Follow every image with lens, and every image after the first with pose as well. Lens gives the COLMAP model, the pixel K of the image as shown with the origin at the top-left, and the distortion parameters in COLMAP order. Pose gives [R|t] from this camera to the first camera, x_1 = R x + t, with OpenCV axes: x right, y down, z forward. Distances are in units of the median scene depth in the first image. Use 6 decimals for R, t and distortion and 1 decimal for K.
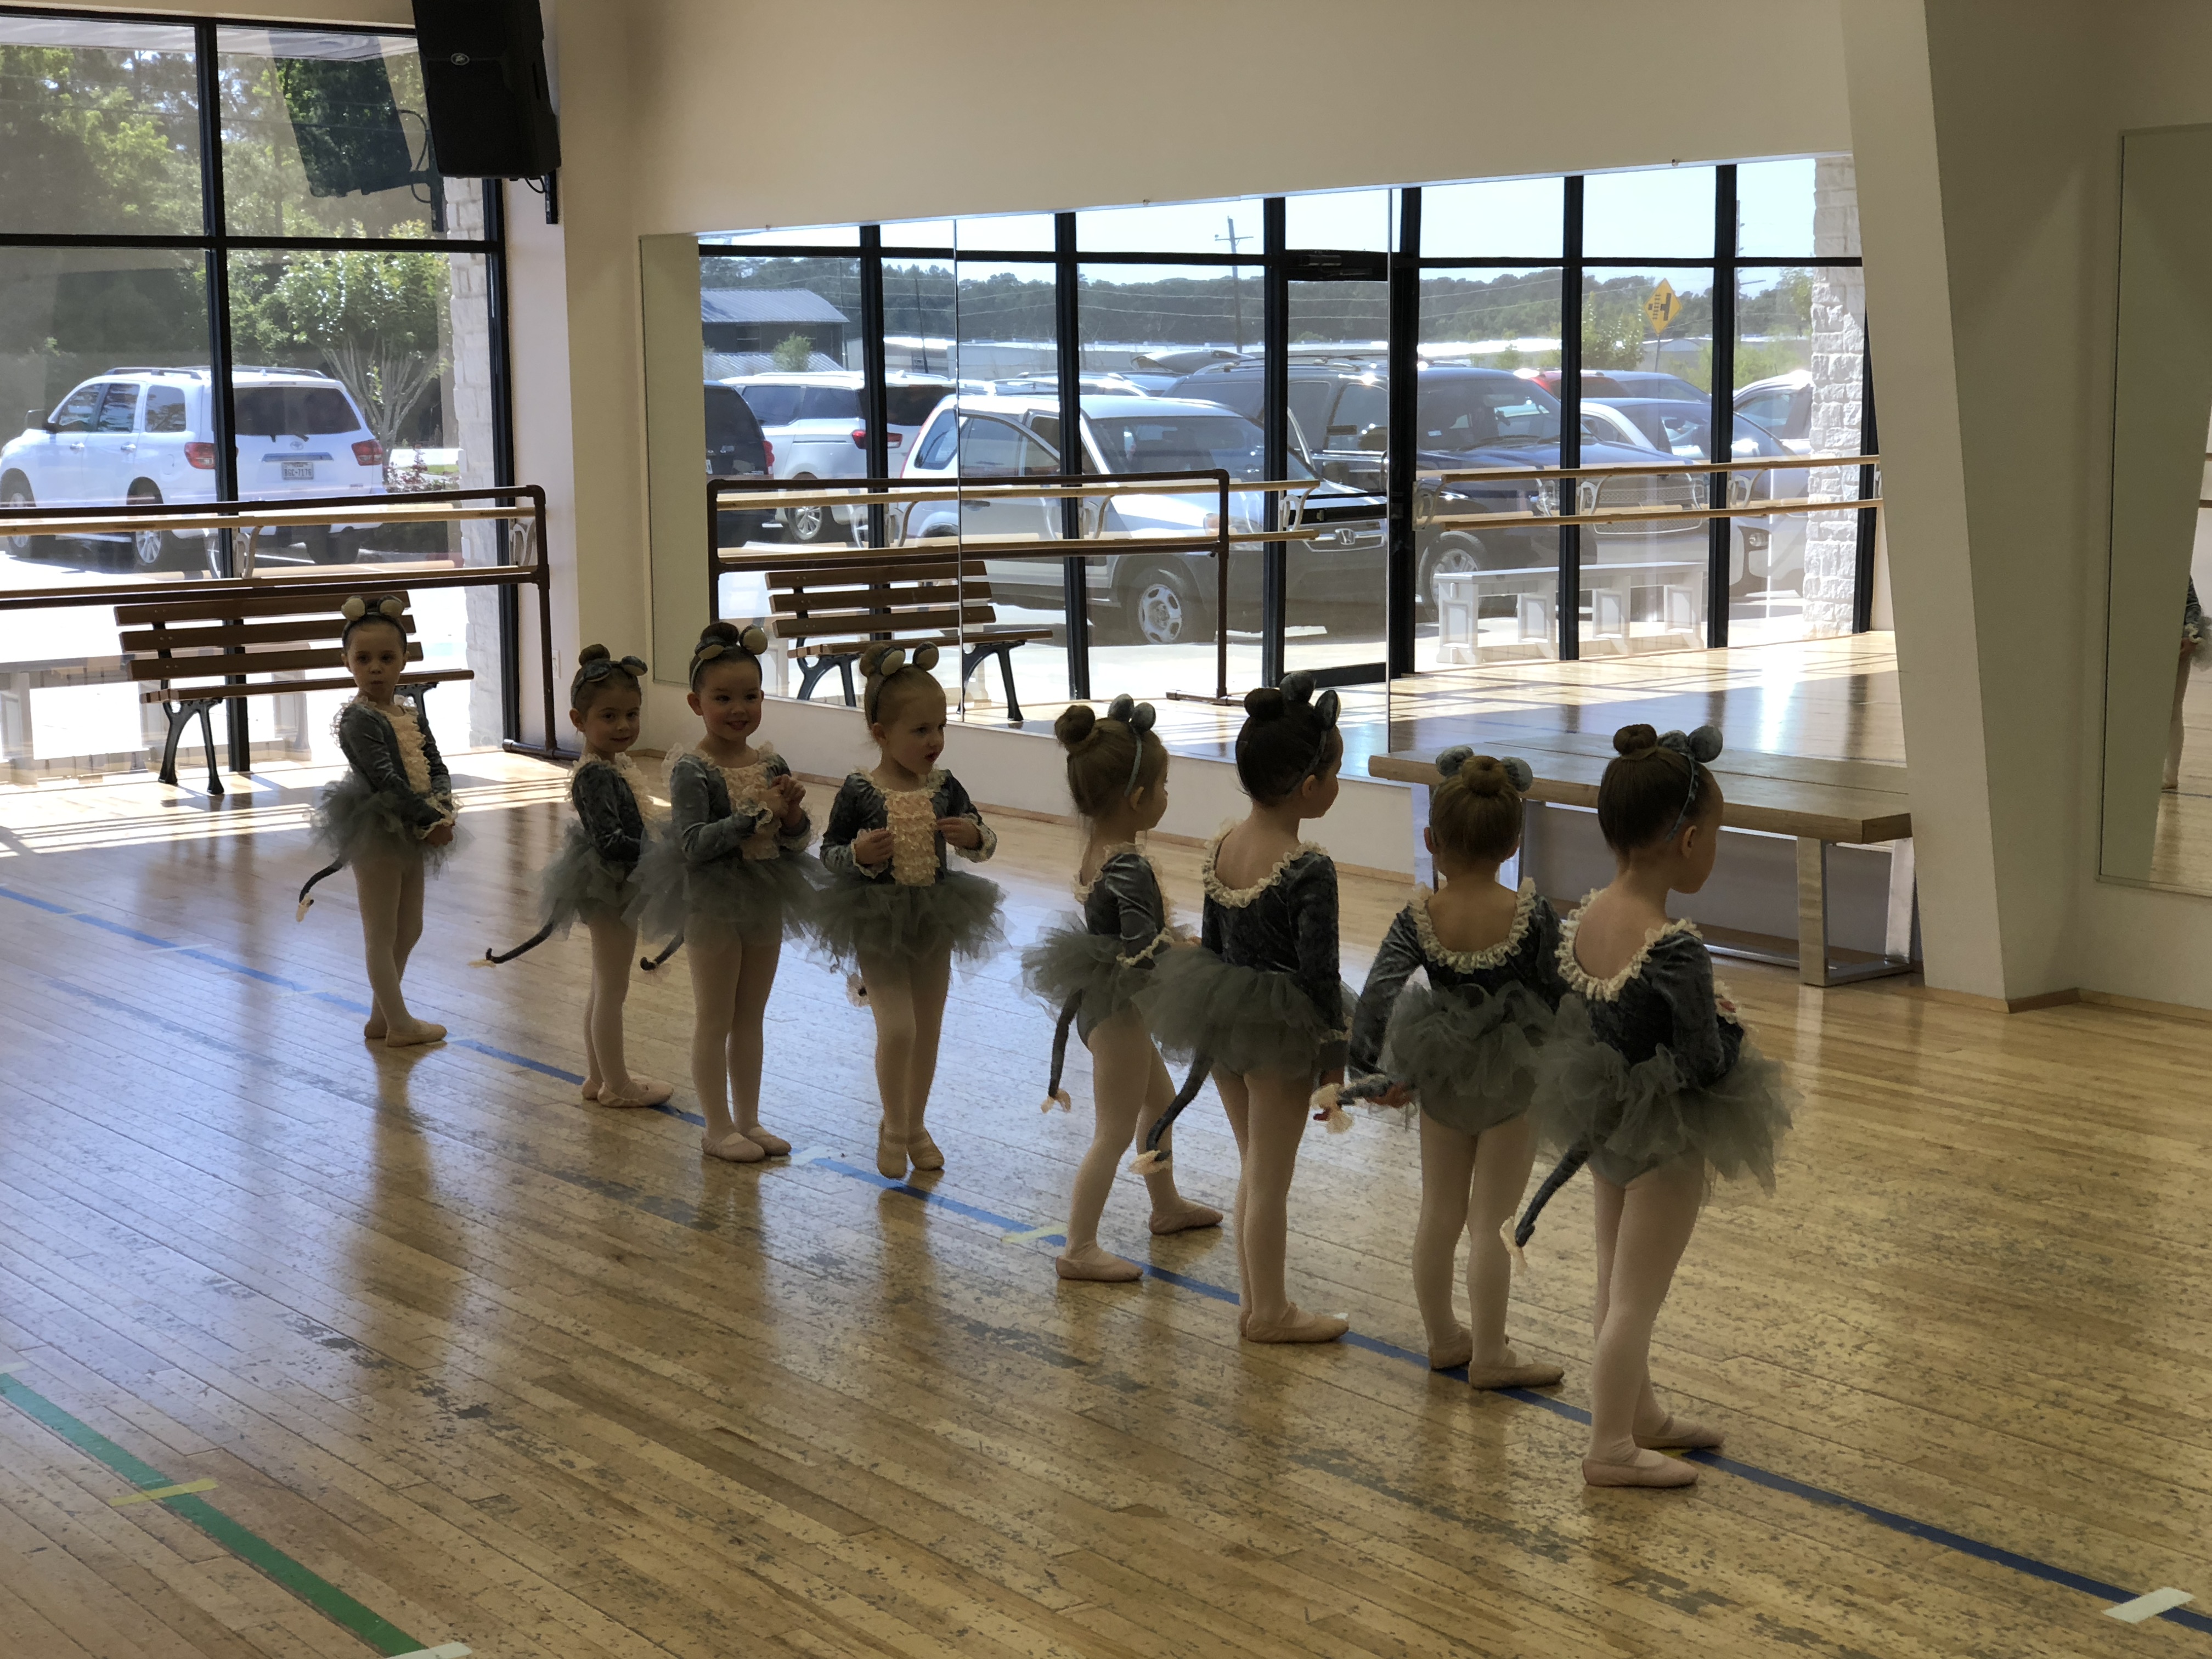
lens RADIAL K [[3381.4, 0, 1106.0], [0, 3381.4, 829.5], [0, 0, 1]] dist [0.126133, -0.718146]
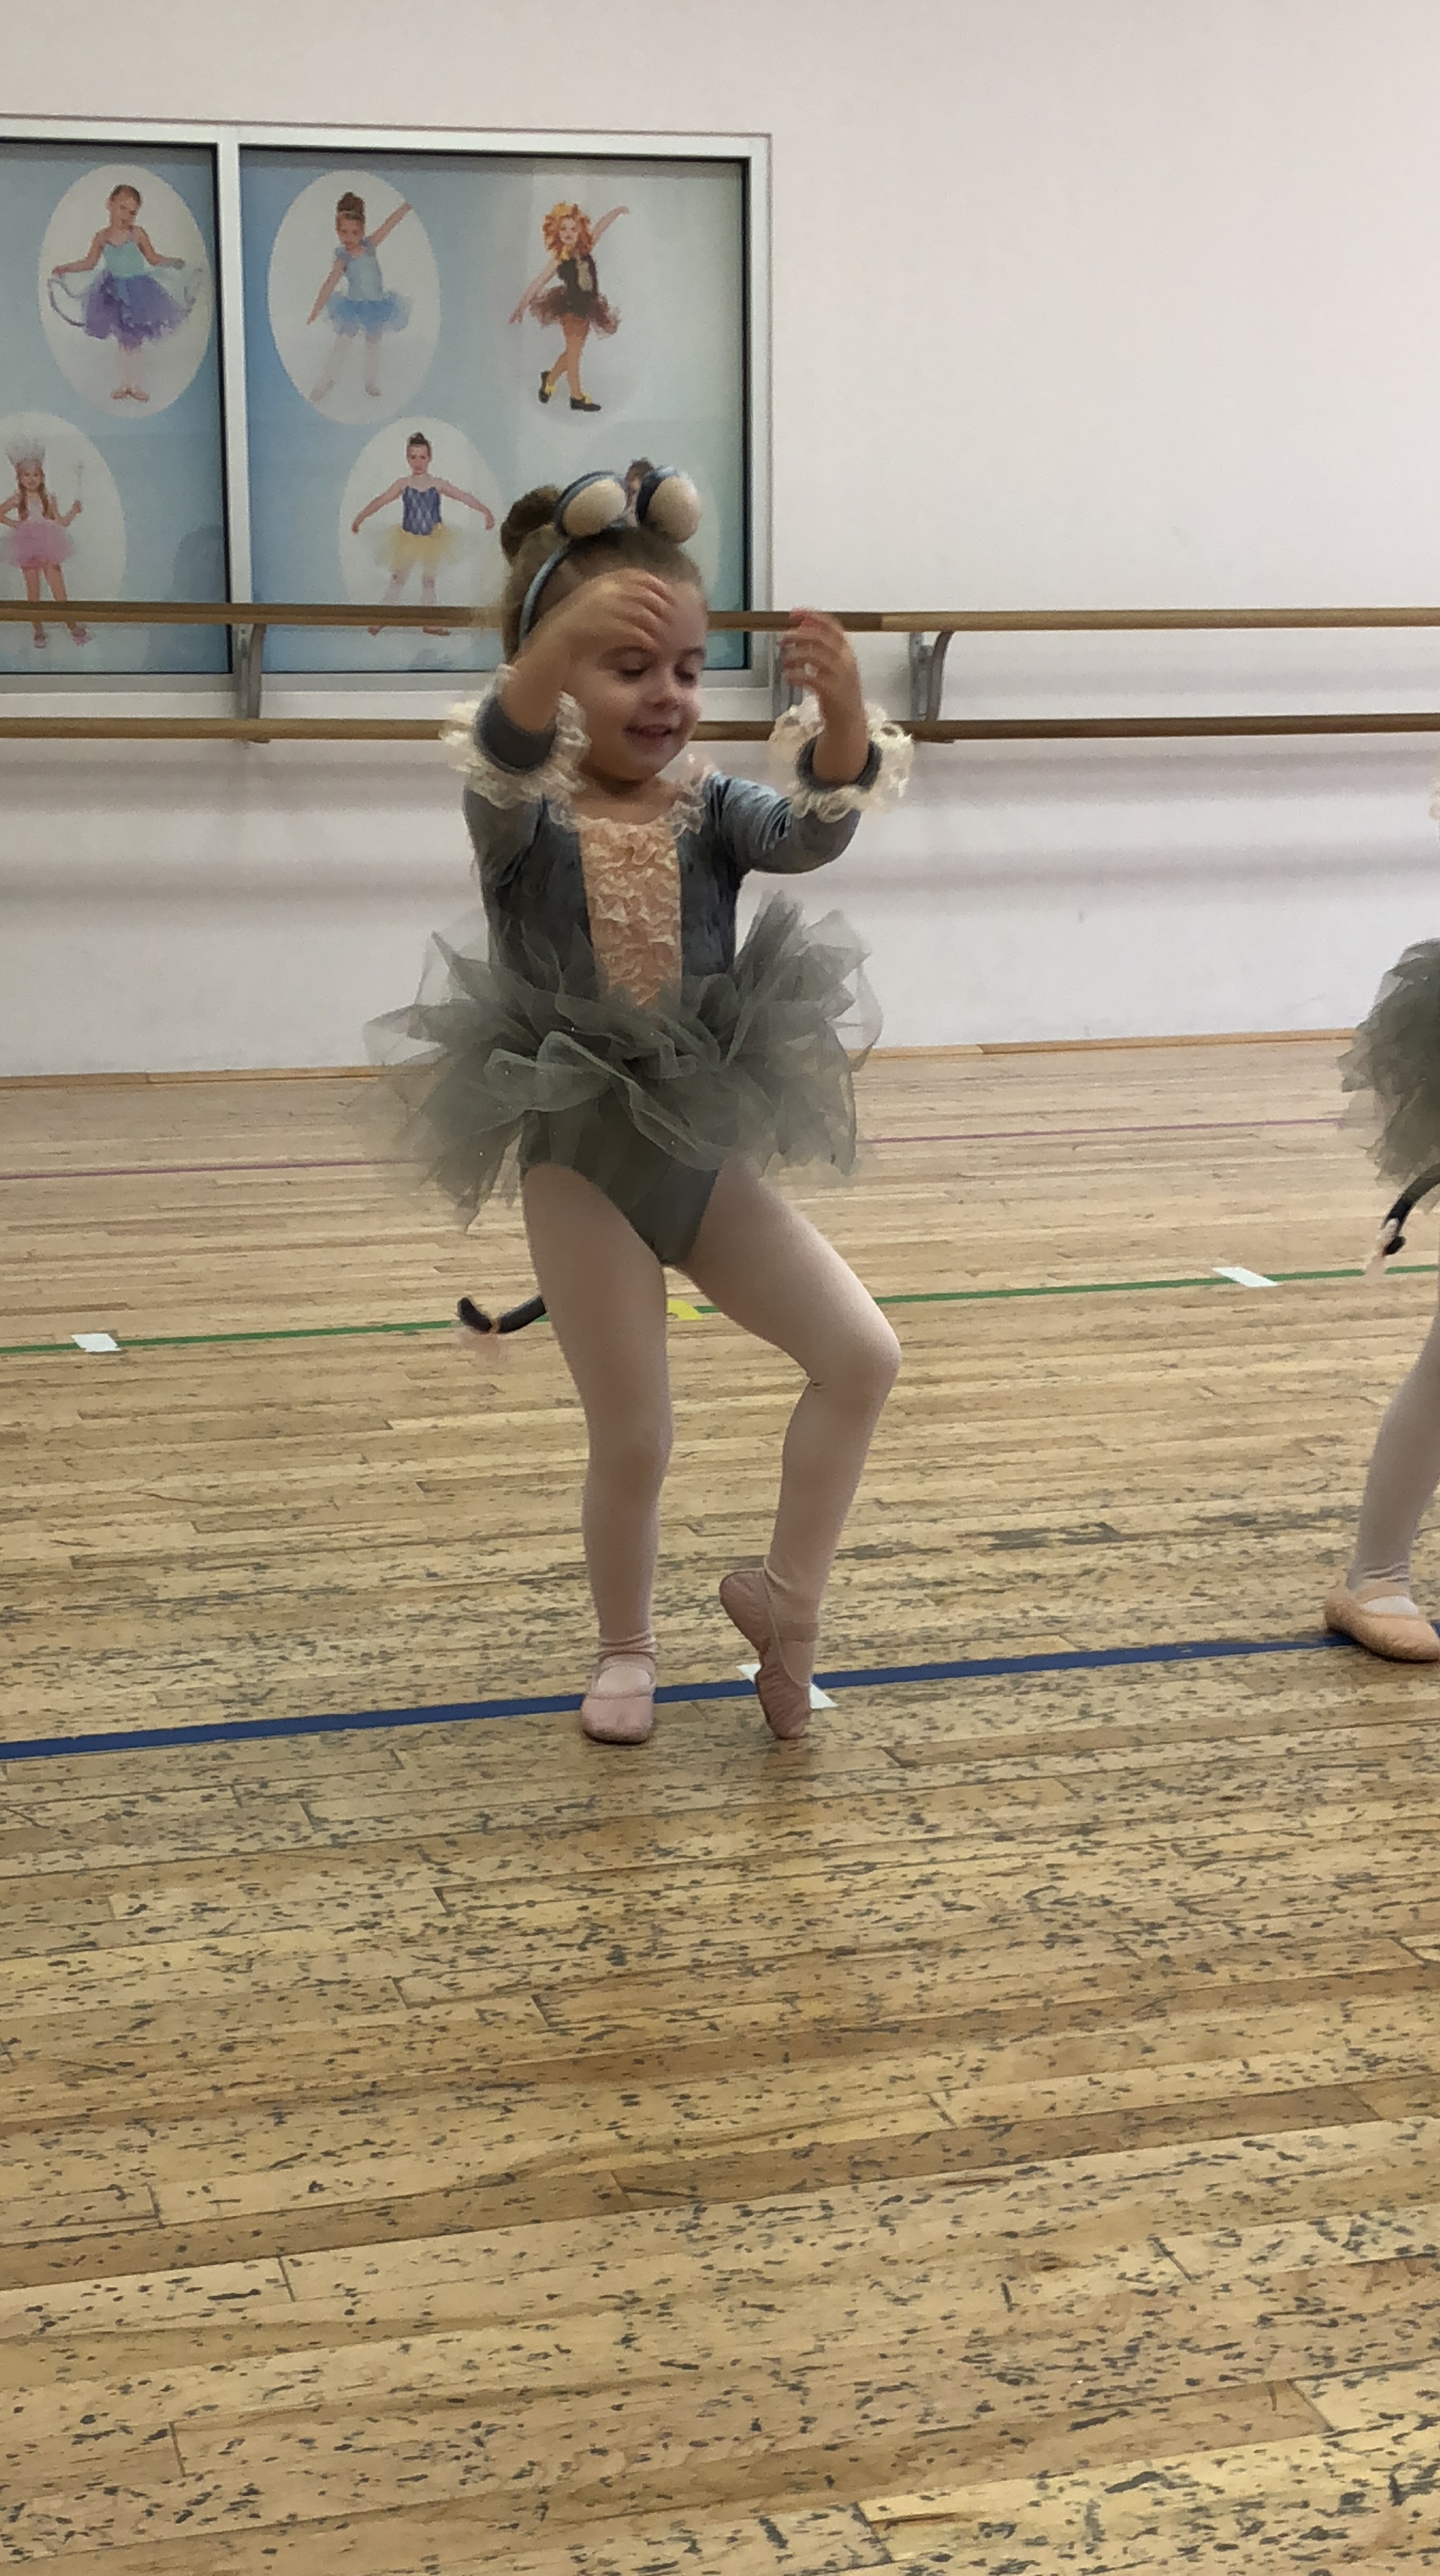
lens RADIAL K [[3517.3, 0, 720.0], [0, 3517.3, 1288.0], [0, 0, 1]] dist [0.177029, -0.775261]
pose [[-0.379815, 0.165879, -0.910069, 0.927560], [-0.117255, 0.967224, 0.225233, -0.007710], [0.917601, 0.192257, -0.347915, 1.195179]]
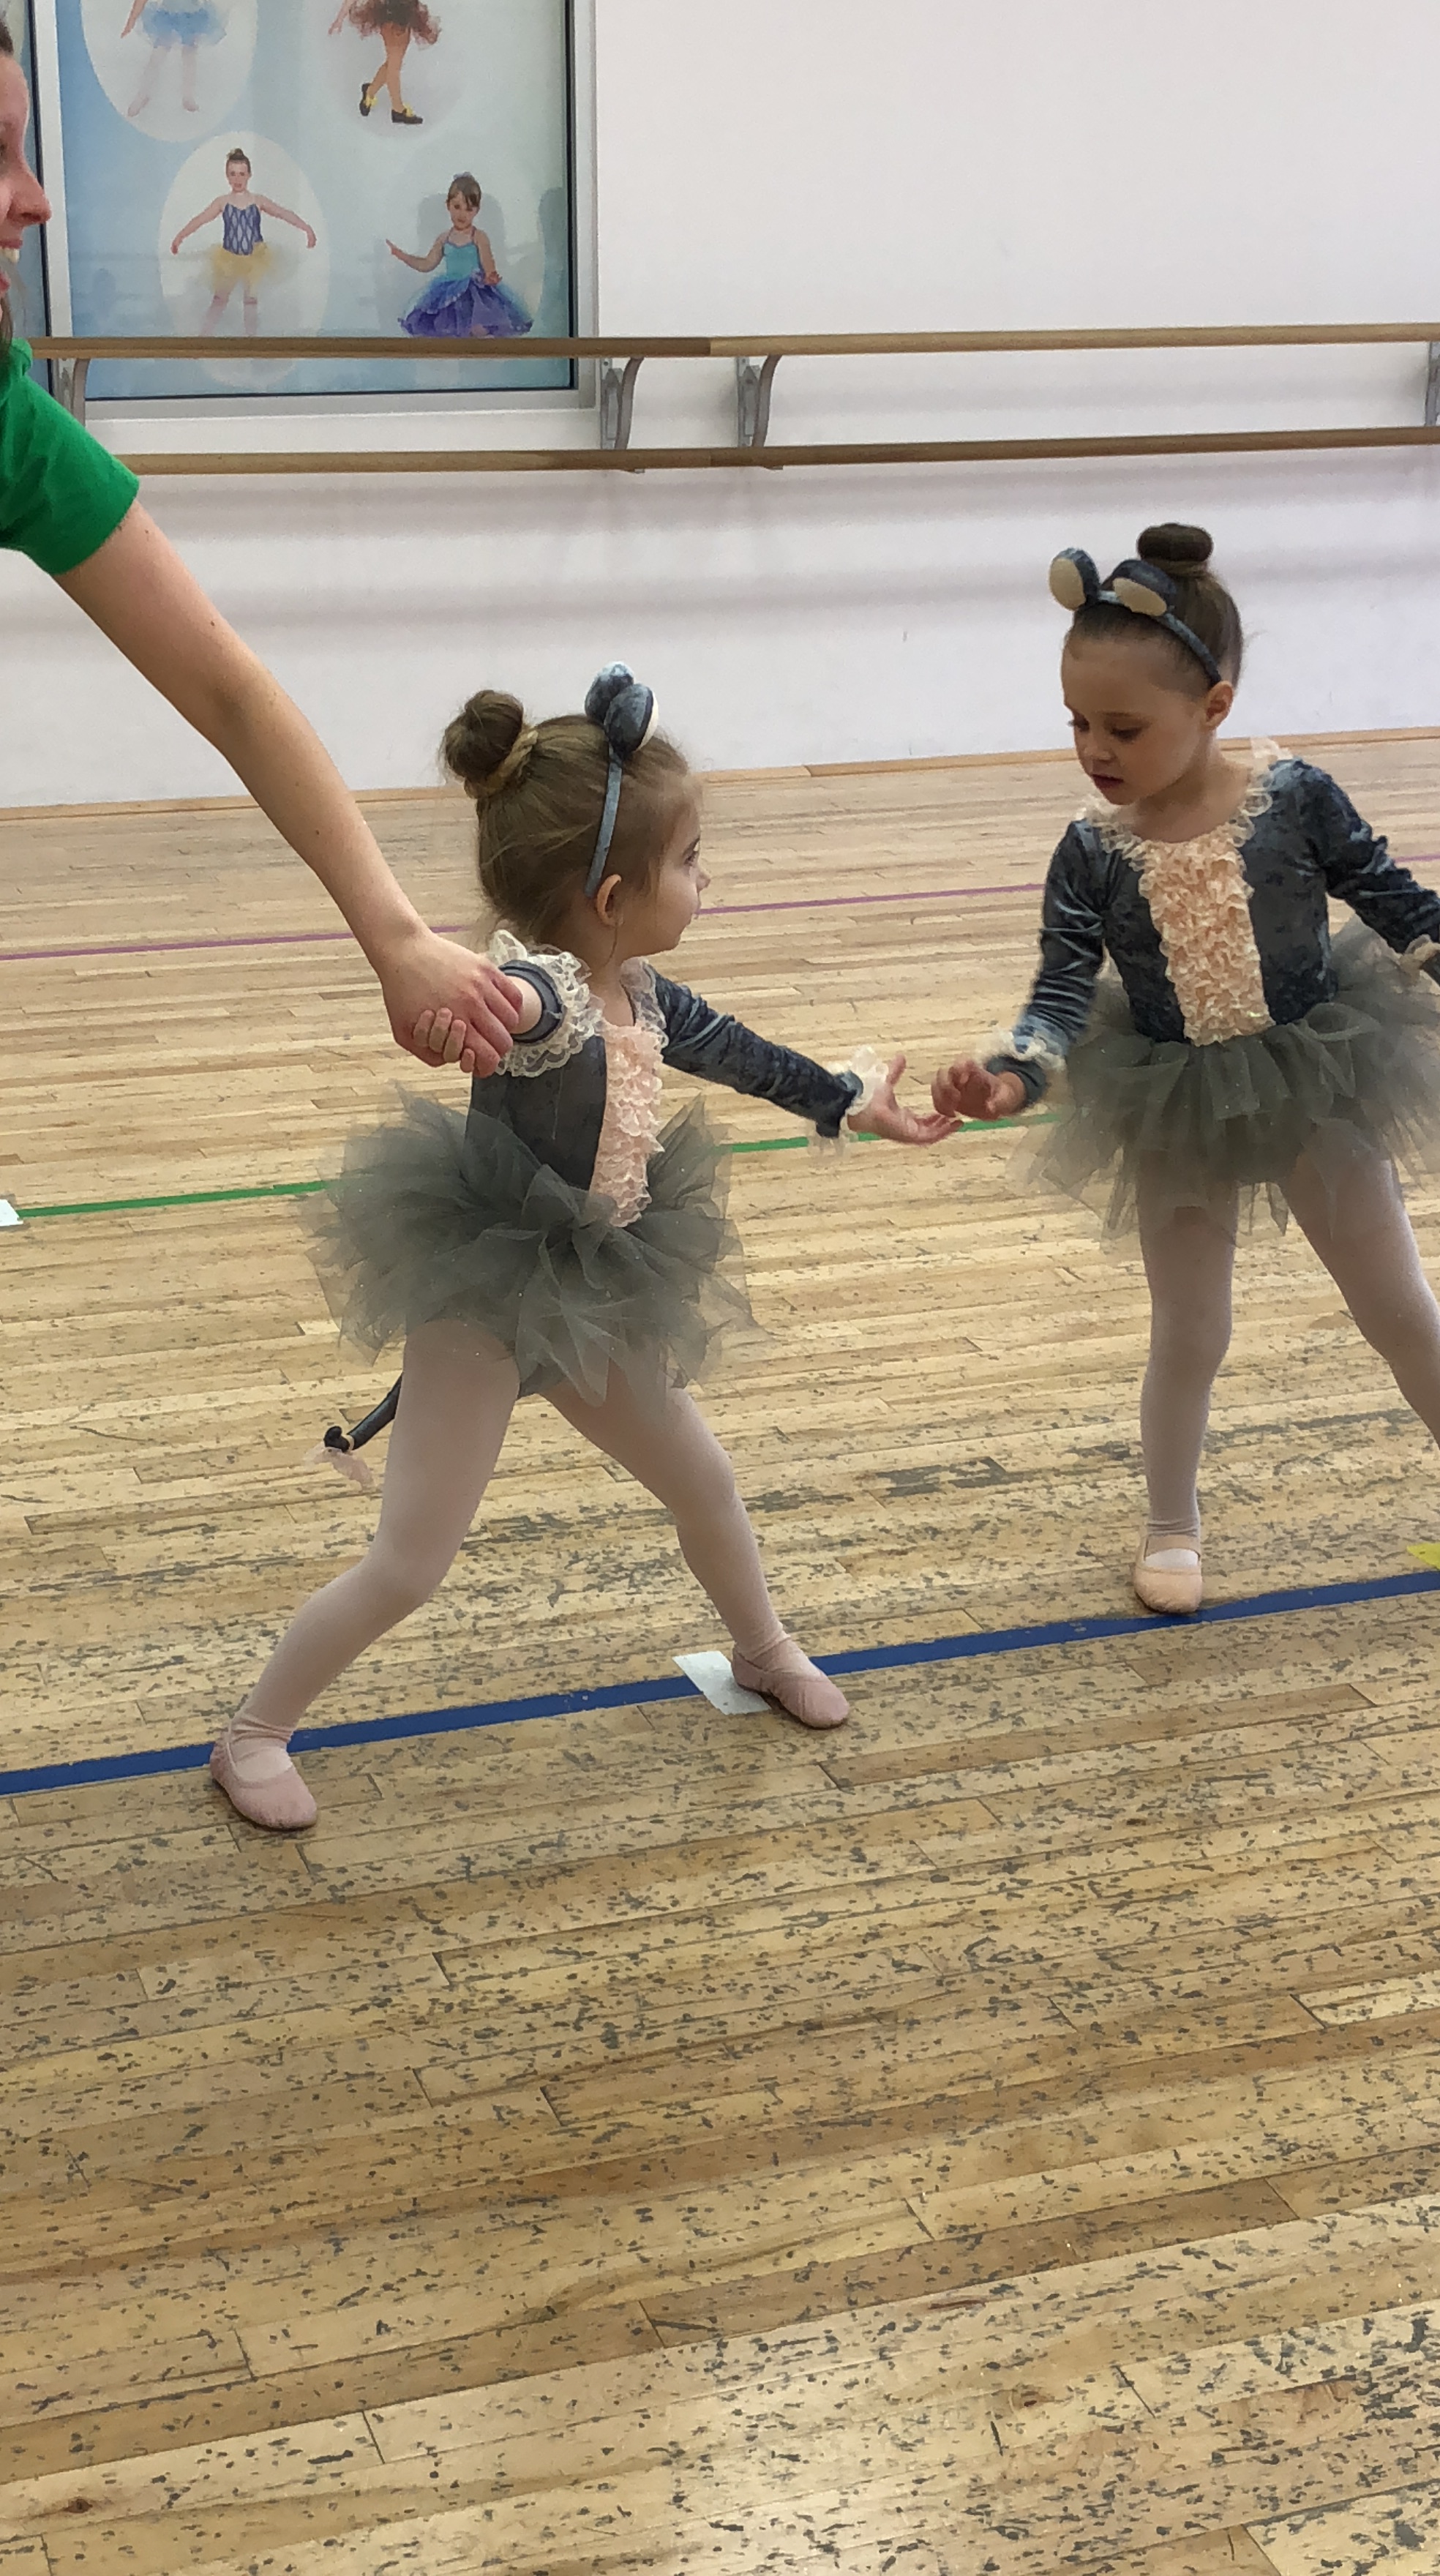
lens RADIAL K [[3520.7, 0, 720.0], [0, 3520.7, 1288.0], [0, 0, 1]] dist [0.183542, -0.790622]
pose [[-0.317376, 0.294661, -0.901359, 0.961905], [-0.127509, 0.928608, 0.348466, -0.120313], [0.939688, 0.225527, -0.257146, 1.156094]]
